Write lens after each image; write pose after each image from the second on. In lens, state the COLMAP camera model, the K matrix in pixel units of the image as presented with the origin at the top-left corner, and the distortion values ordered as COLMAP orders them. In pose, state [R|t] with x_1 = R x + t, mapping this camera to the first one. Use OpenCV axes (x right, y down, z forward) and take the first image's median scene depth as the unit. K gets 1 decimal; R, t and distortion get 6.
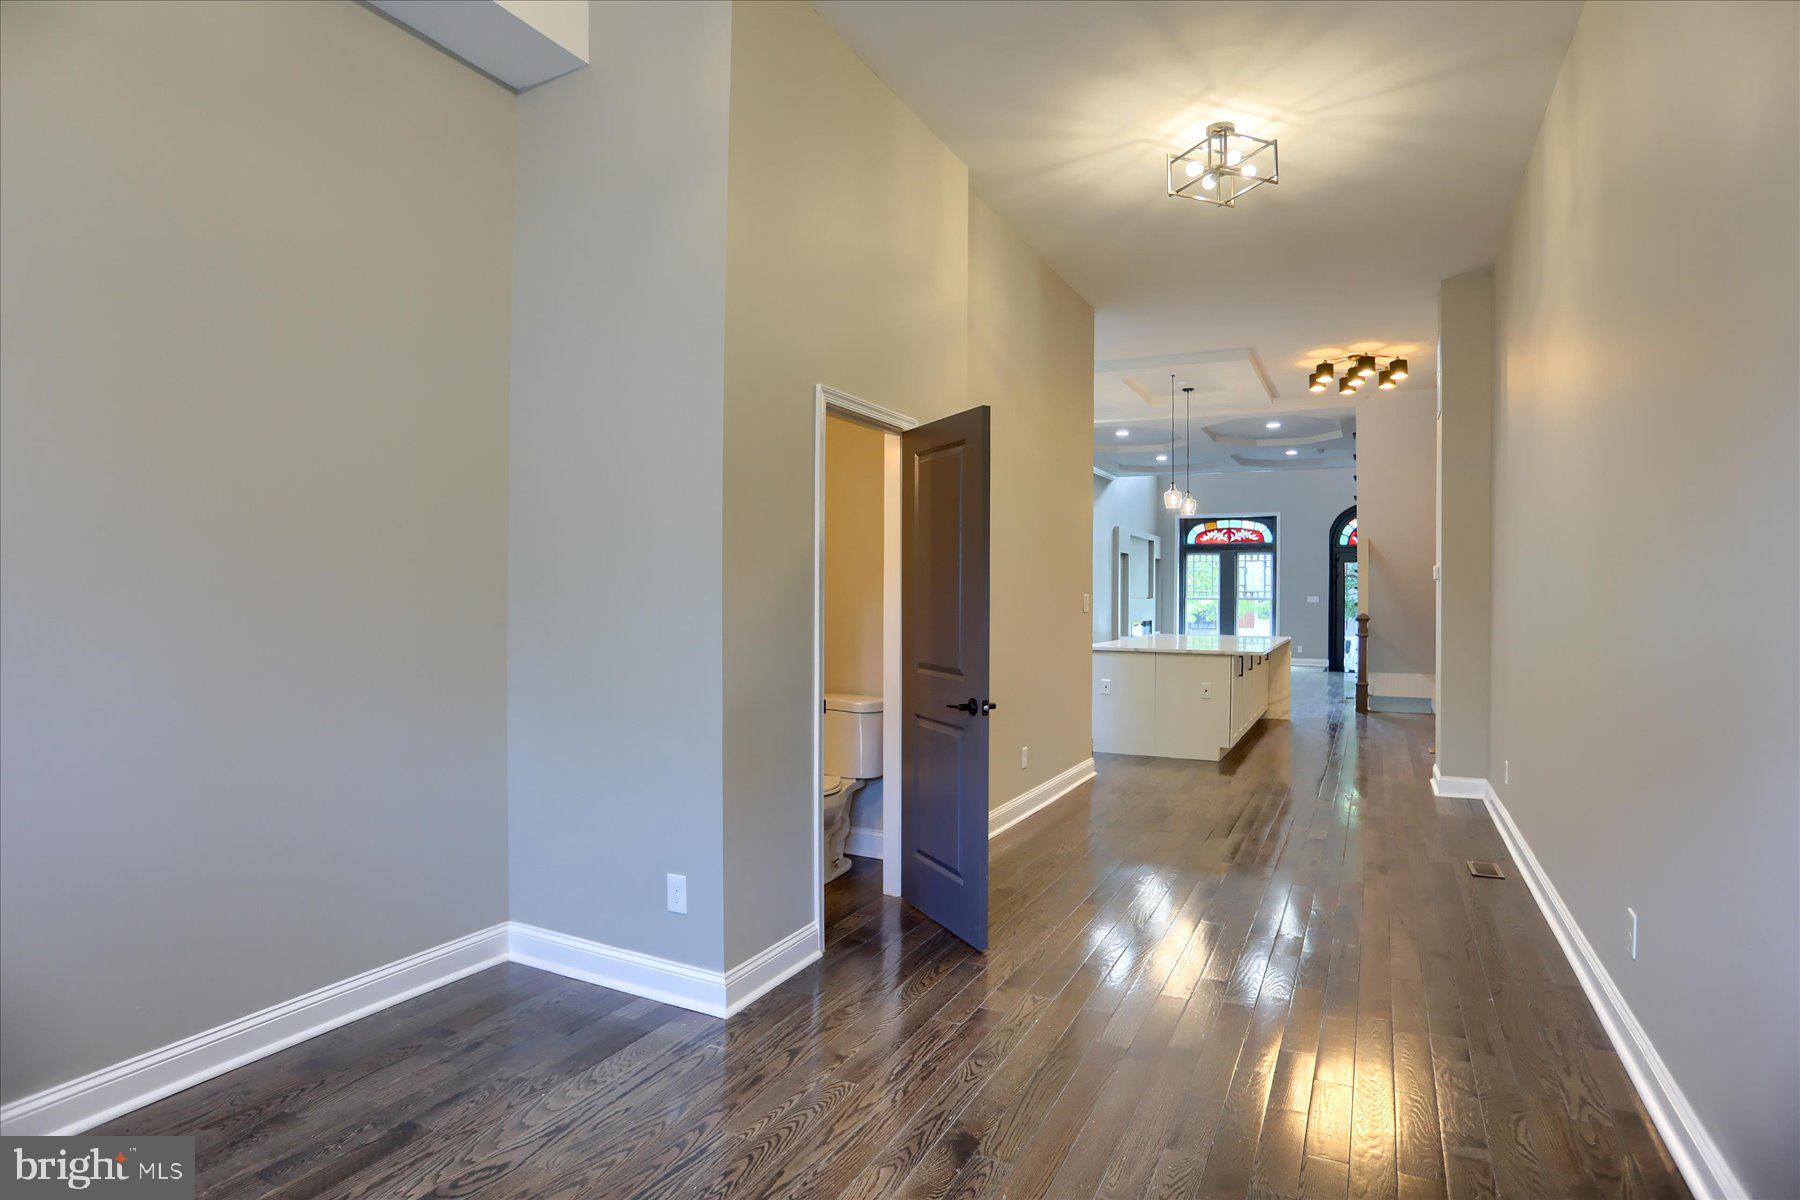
lens RADIAL K [[905.0, 0, 900.5], [0, 905.0, 594.1], [0, 0, 1]] dist [-0.001771, -0.000108]
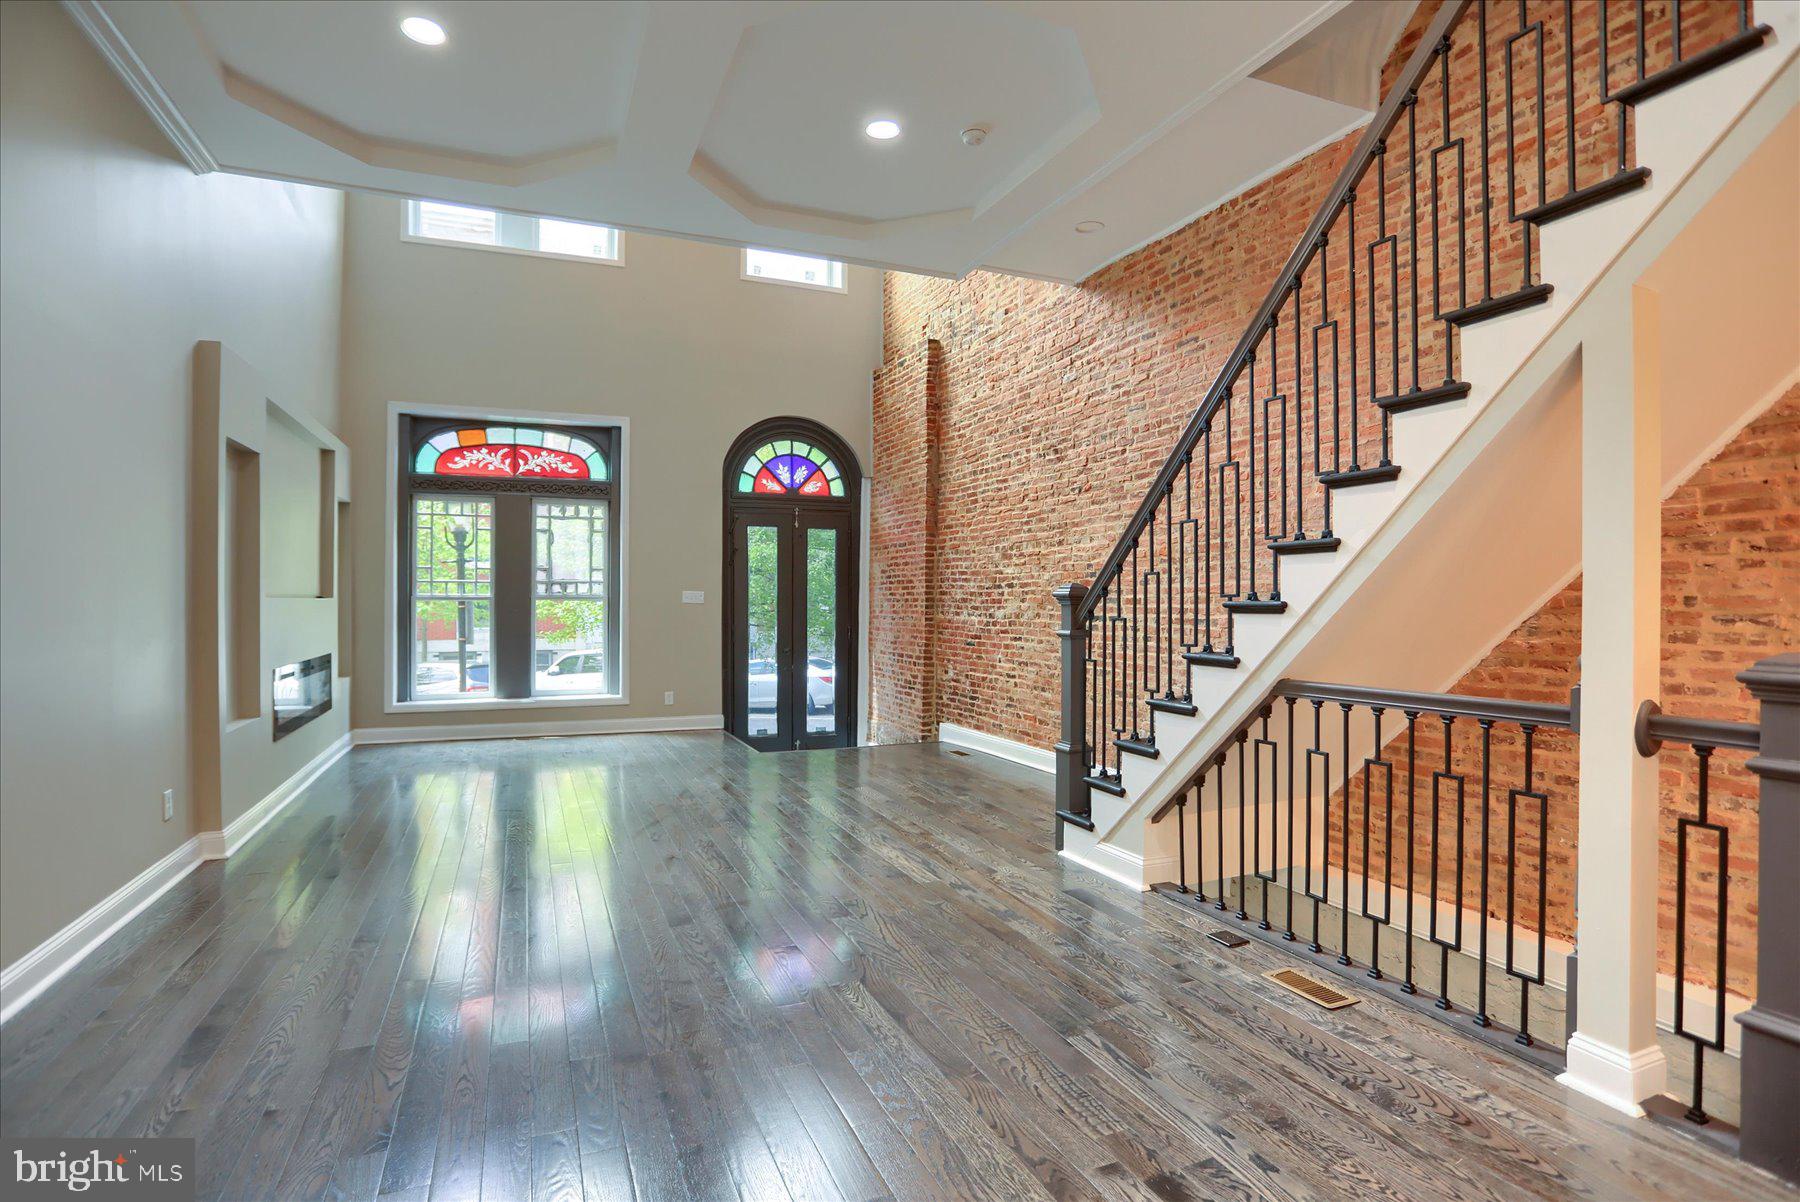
lens RADIAL K [[905.0, 0, 901.1], [0, 905.0, 587.3], [0, 0, 1]] dist [-0.001771, -0.000108]
pose [[0.646910, -0.003033, 0.762560, 0.138016], [0.003152, 0.999994, 0.001303, 0.000061], [-0.762560, 0.001561, 0.646916, 0.552460]]
